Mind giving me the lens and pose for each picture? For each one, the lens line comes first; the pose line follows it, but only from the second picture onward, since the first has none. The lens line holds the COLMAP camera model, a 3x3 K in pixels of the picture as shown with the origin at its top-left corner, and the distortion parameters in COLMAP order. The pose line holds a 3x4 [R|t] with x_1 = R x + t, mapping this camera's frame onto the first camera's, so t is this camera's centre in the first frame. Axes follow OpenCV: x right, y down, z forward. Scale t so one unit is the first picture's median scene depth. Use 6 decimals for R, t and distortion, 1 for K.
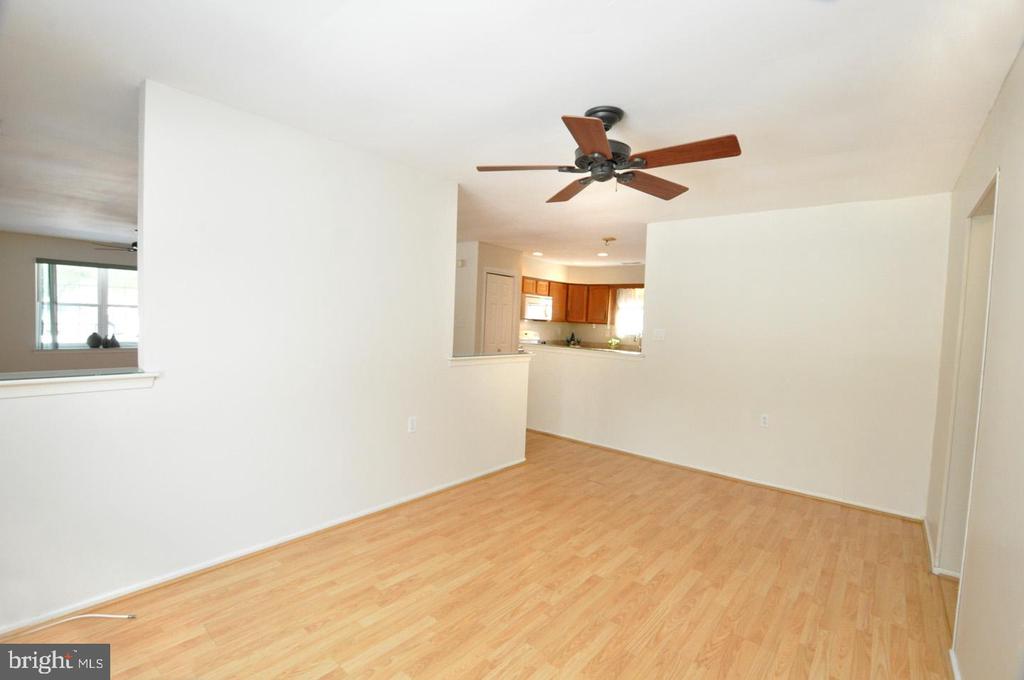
lens RADIAL K [[449.2, 0, 513.8], [0, 449.2, 342.5], [0, 0, 1]] dist [-0.032873, 0.000698]
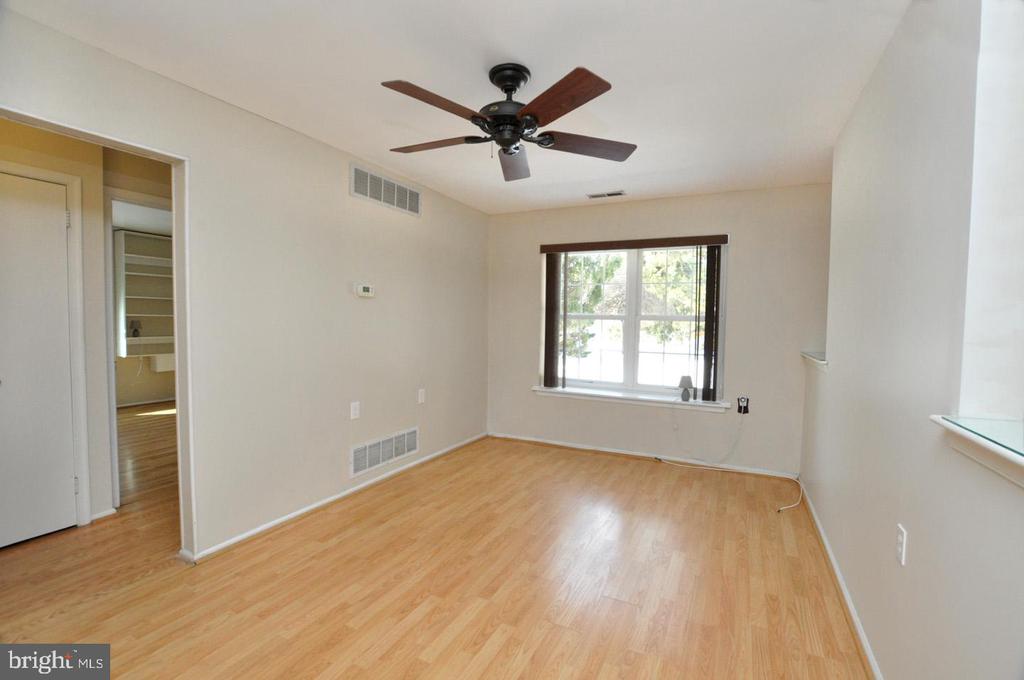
lens RADIAL K [[449.2, 0, 514.1], [0, 449.2, 335.0], [0, 0, 1]] dist [-0.032873, 0.000698]
pose [[-0.970057, -0.047087, -0.238269, 0.309281], [-0.067313, 0.994720, 0.077472, -0.037811], [0.233363, 0.091191, -0.968104, 1.538724]]
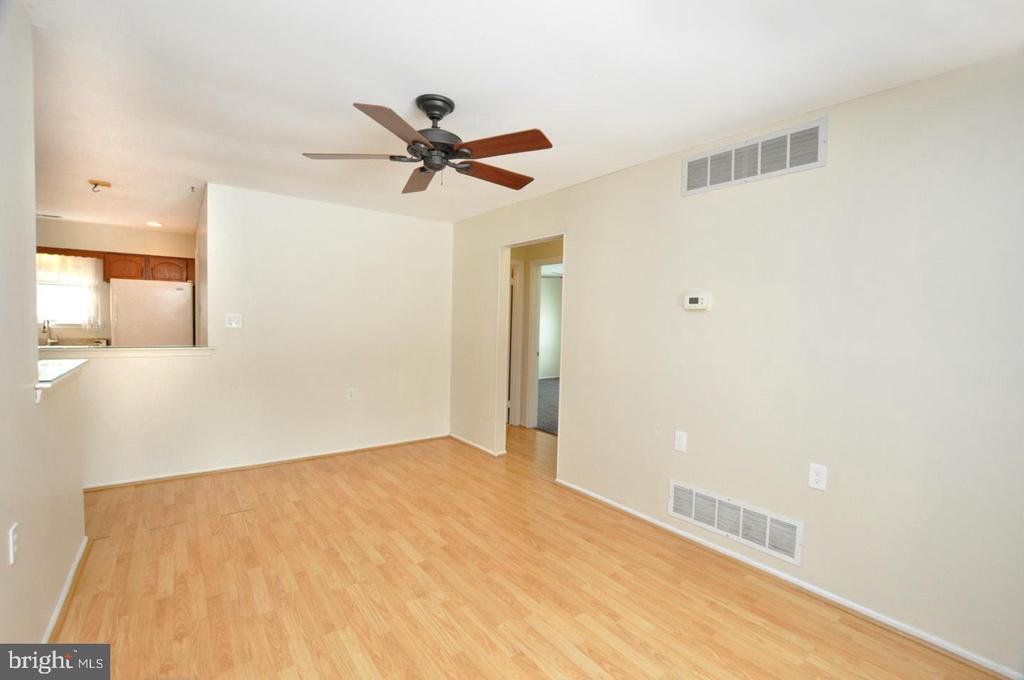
lens RADIAL K [[449.2, 0, 516.9], [0, 449.2, 340.8], [0, 0, 1]] dist [-0.032873, 0.000698]
pose [[0.209133, -0.079618, 0.974641, -0.612577], [0.035131, 0.996648, 0.073878, -0.038153], [-0.977256, 0.018790, 0.211229, 0.484906]]
